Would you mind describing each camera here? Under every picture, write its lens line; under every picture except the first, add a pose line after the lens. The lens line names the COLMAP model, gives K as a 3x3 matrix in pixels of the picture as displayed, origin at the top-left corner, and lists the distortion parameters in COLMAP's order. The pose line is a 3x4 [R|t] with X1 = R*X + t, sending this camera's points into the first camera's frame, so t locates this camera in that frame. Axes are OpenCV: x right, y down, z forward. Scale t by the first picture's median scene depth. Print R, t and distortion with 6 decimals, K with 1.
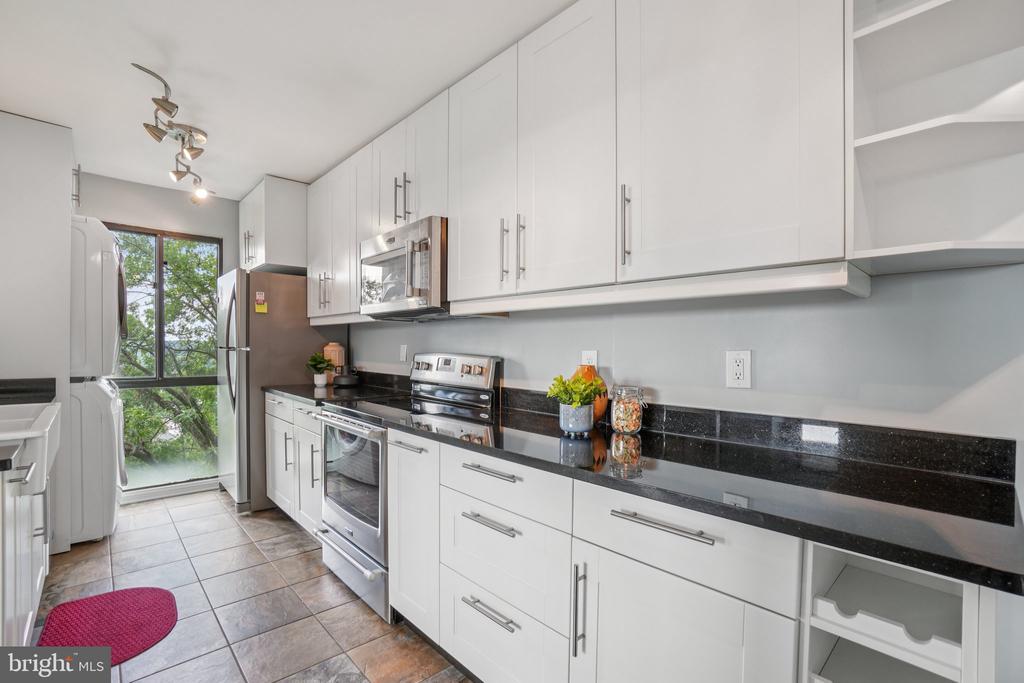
lens RADIAL K [[460.4, 0, 508.7], [0, 460.4, 333.9], [0, 0, 1]] dist [-0.049274, 0.016955]
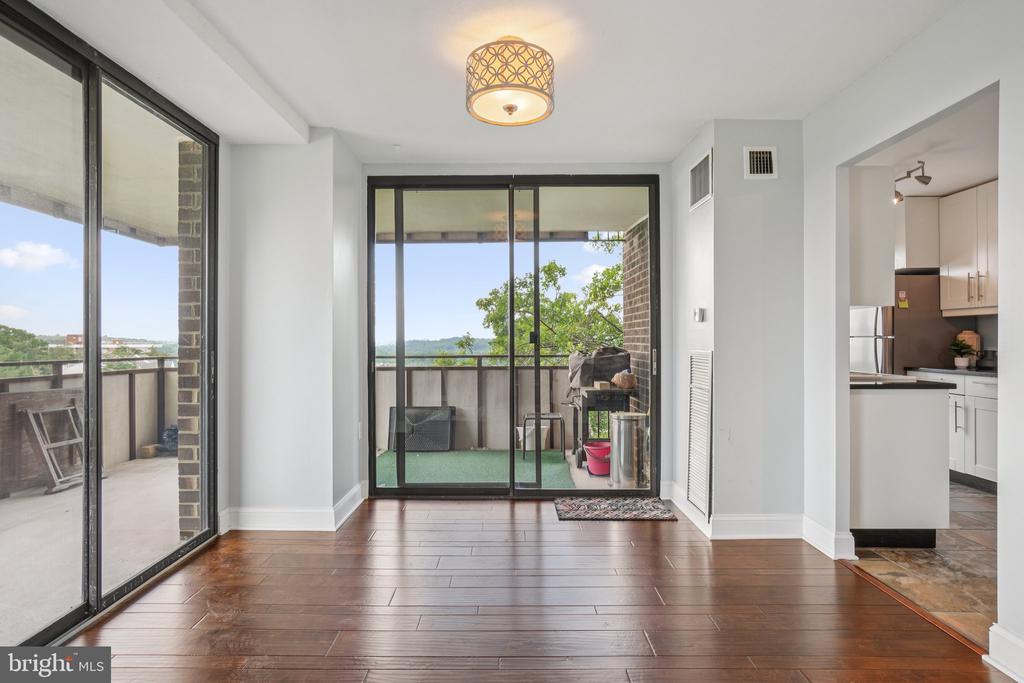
lens RADIAL K [[540.1, 0, 497.7], [0, 540.1, 340.9], [0, 0, 1]] dist [-0.022681, 0.001035]
pose [[0.727934, -0.009536, -0.685581, -0.360899], [0.025648, 0.999582, 0.013329, -0.004223], [0.685167, -0.027287, 0.727874, -0.849713]]
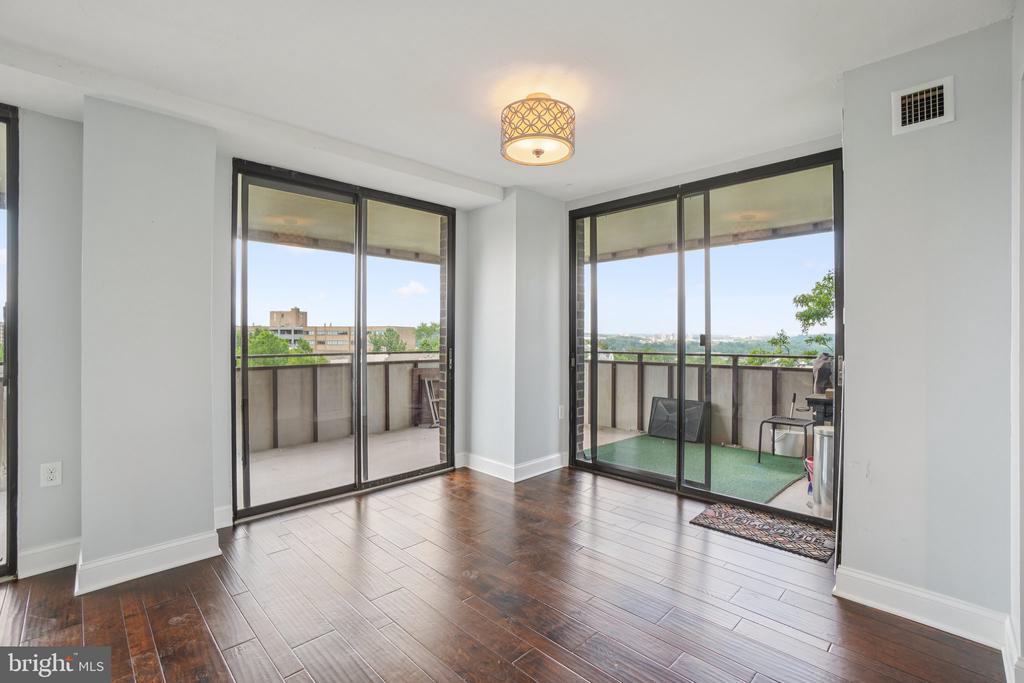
lens RADIAL K [[460.4, 0, 508.7], [0, 460.4, 333.9], [0, 0, 1]] dist [-0.049274, 0.016955]
pose [[0.030271, -0.010236, -0.999489, -0.102216], [0.026435, 0.999606, -0.009437, -0.009873], [0.999192, -0.026136, 0.030530, -0.369417]]
